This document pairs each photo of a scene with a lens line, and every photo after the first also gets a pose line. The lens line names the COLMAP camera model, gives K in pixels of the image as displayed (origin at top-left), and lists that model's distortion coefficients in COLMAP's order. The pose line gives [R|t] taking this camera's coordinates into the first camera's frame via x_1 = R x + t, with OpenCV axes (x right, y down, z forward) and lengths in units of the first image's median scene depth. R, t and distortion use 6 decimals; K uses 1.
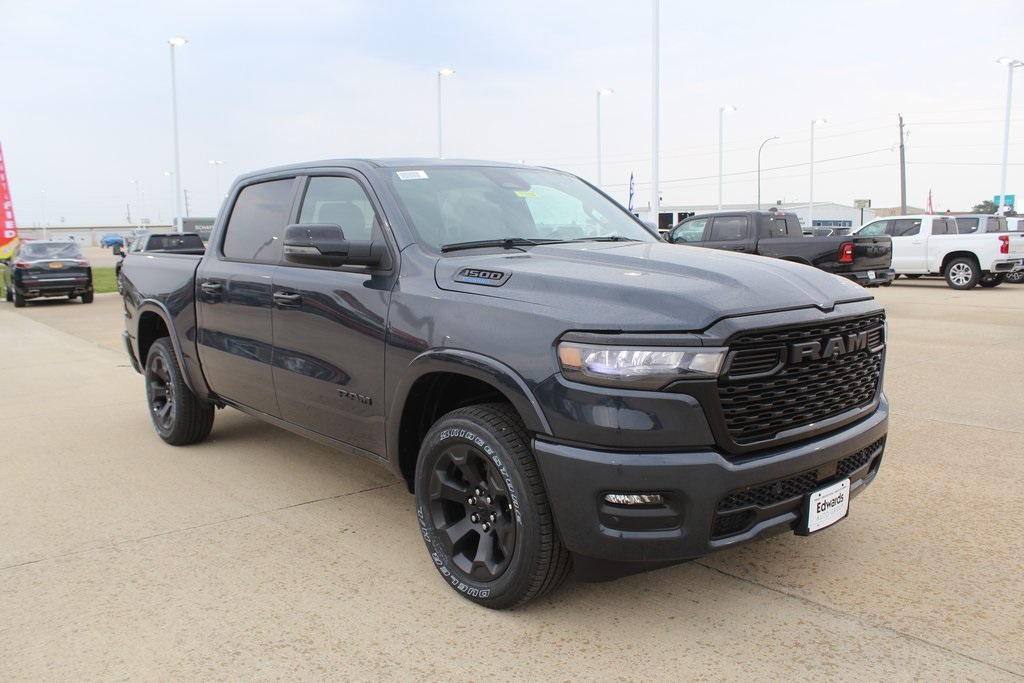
lens RADIAL K [[960.9, 0, 511.5], [0, 960.9, 336.7], [0, 0, 1]] dist [-0.200366, 0.000000]
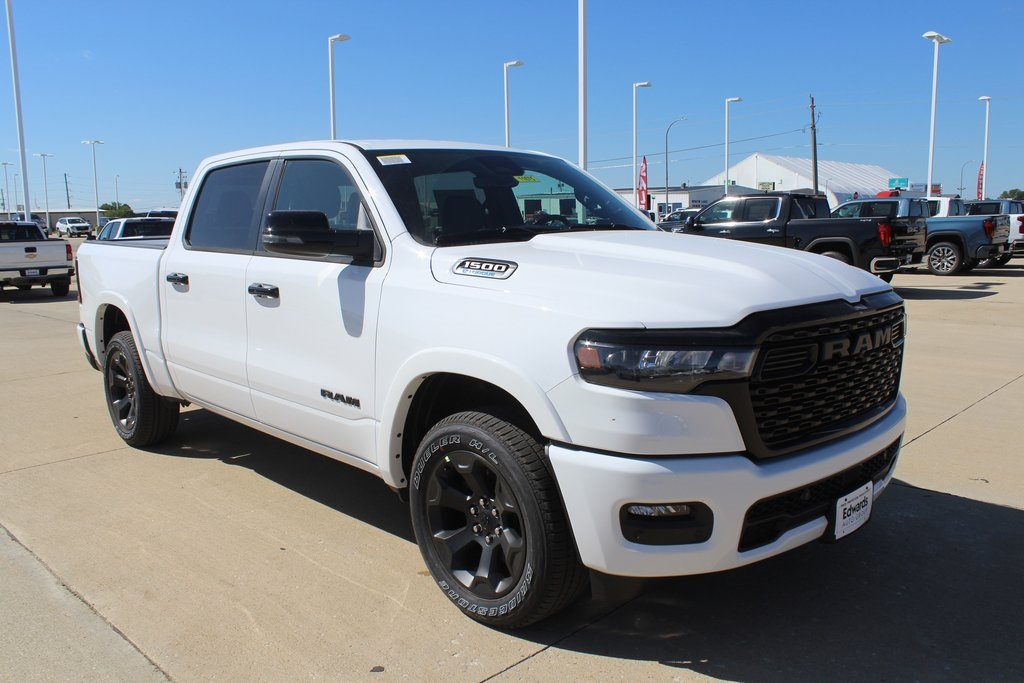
lens RADIAL K [[960.9, 0, 517.6], [0, 960.9, 350.0], [0, 0, 1]] dist [-0.200366, 0.000000]
pose [[0.998332, -0.007330, 0.057260, -0.053061], [0.005568, 0.999508, 0.030876, -0.012997], [-0.057458, -0.030506, 0.997882, 0.078259]]
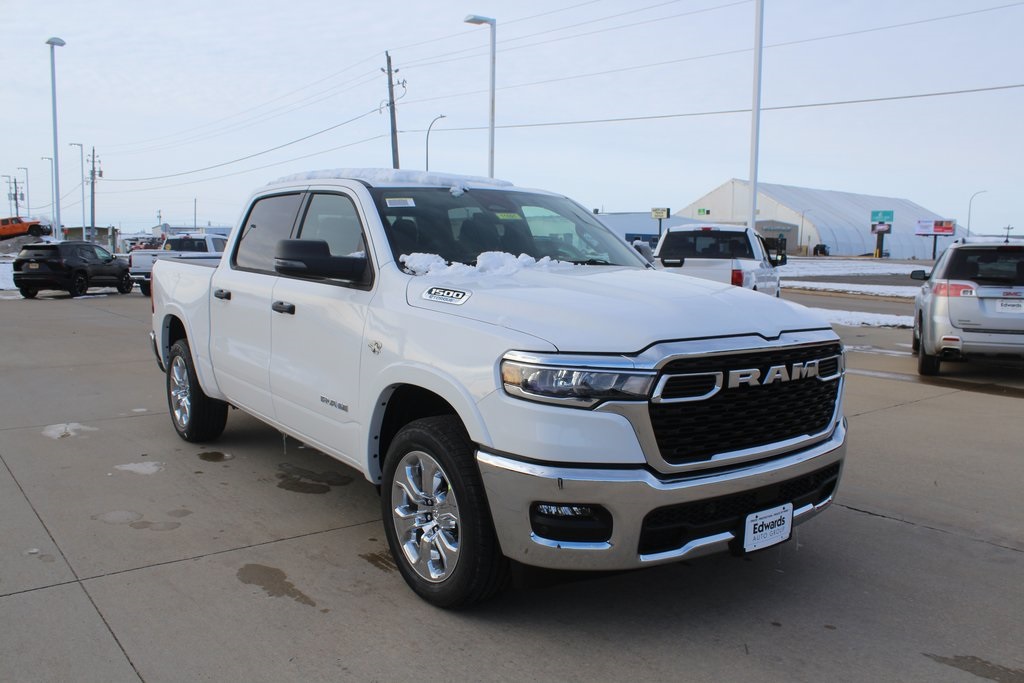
lens RADIAL K [[960.9, 0, 515.1], [0, 960.9, 336.2], [0, 0, 1]] dist [-0.200366, 0.000000]
pose [[0.997667, 0.036857, -0.057464, 0.109930], [-0.037613, 0.999219, -0.012132, -0.007571], [0.056972, 0.014265, 0.998274, -0.057205]]
